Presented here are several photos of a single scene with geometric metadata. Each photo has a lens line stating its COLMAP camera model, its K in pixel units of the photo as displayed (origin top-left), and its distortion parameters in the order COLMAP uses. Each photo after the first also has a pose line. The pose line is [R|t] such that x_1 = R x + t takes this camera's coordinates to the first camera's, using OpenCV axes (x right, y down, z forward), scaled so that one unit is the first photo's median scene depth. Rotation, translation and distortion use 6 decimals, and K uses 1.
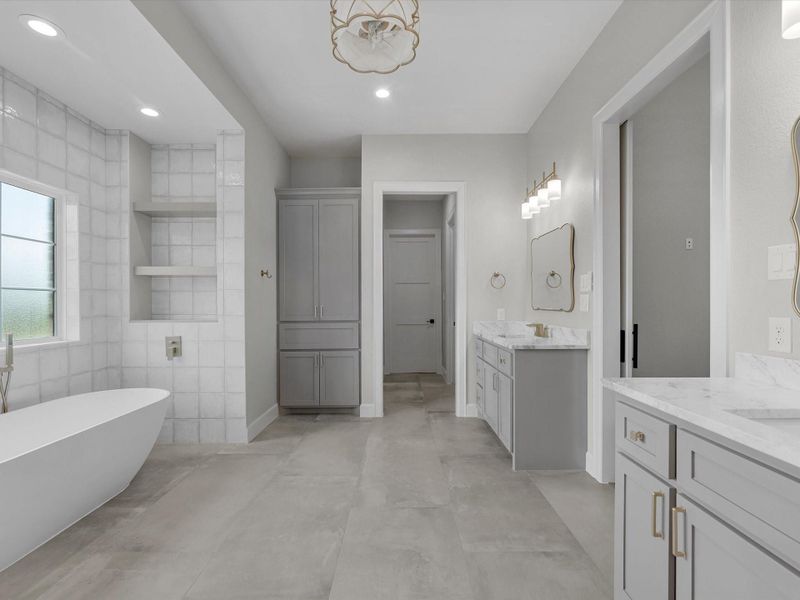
lens RADIAL K [[370.5, 0, 403.1], [0, 370.5, 302.4], [0, 0, 1]] dist [0.002859, -0.001441]
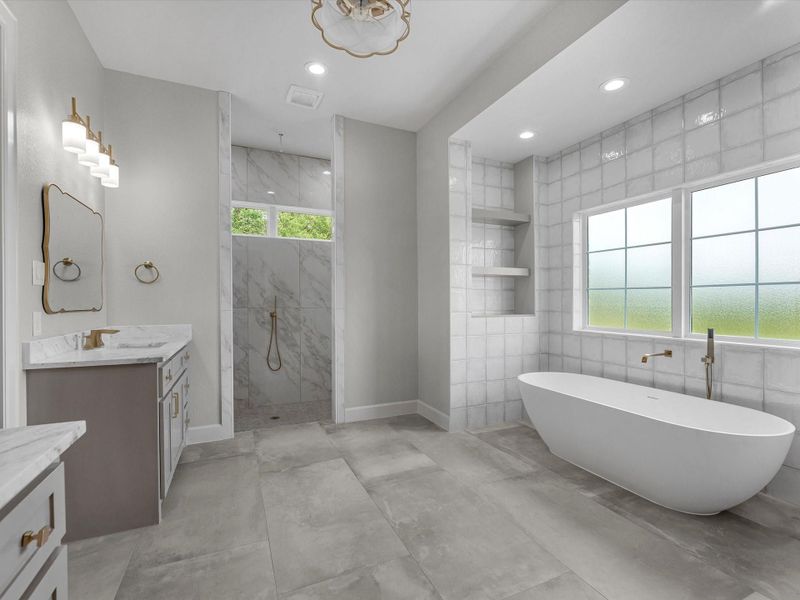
lens RADIAL K [[370.5, 0, 407.4], [0, 370.5, 305.1], [0, 0, 1]] dist [0.002859, -0.001441]
pose [[-0.909232, 0.004558, -0.416266, 0.198047], [0.005537, 0.999984, -0.001146, 0.018200], [0.416254, -0.003347, -0.909242, 1.746720]]
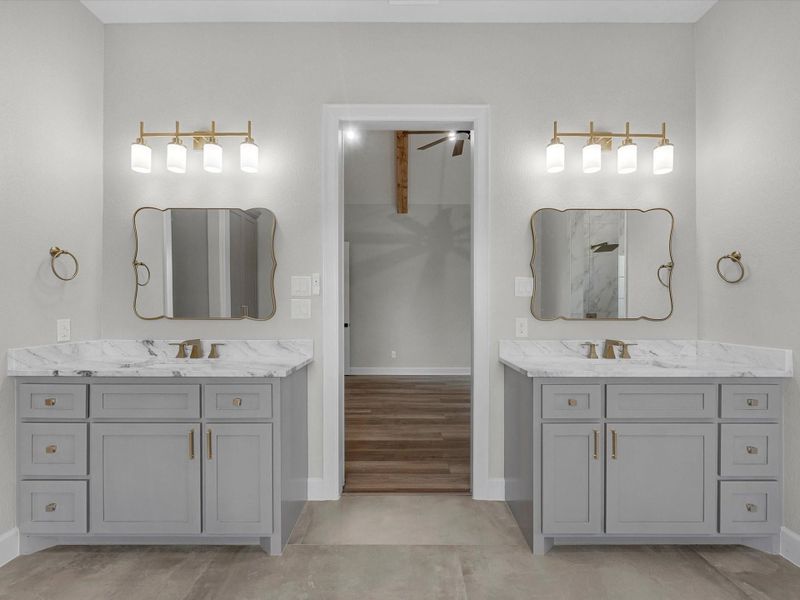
lens RADIAL K [[370.5, 0, 398.8], [0, 370.5, 308.3], [0, 0, 1]] dist [0.002859, -0.001441]
pose [[0.018610, -0.008594, 0.999790, -0.467807], [-0.004209, 0.999954, 0.008674, -0.010439], [-0.999818, -0.004370, 0.018573, 0.951295]]
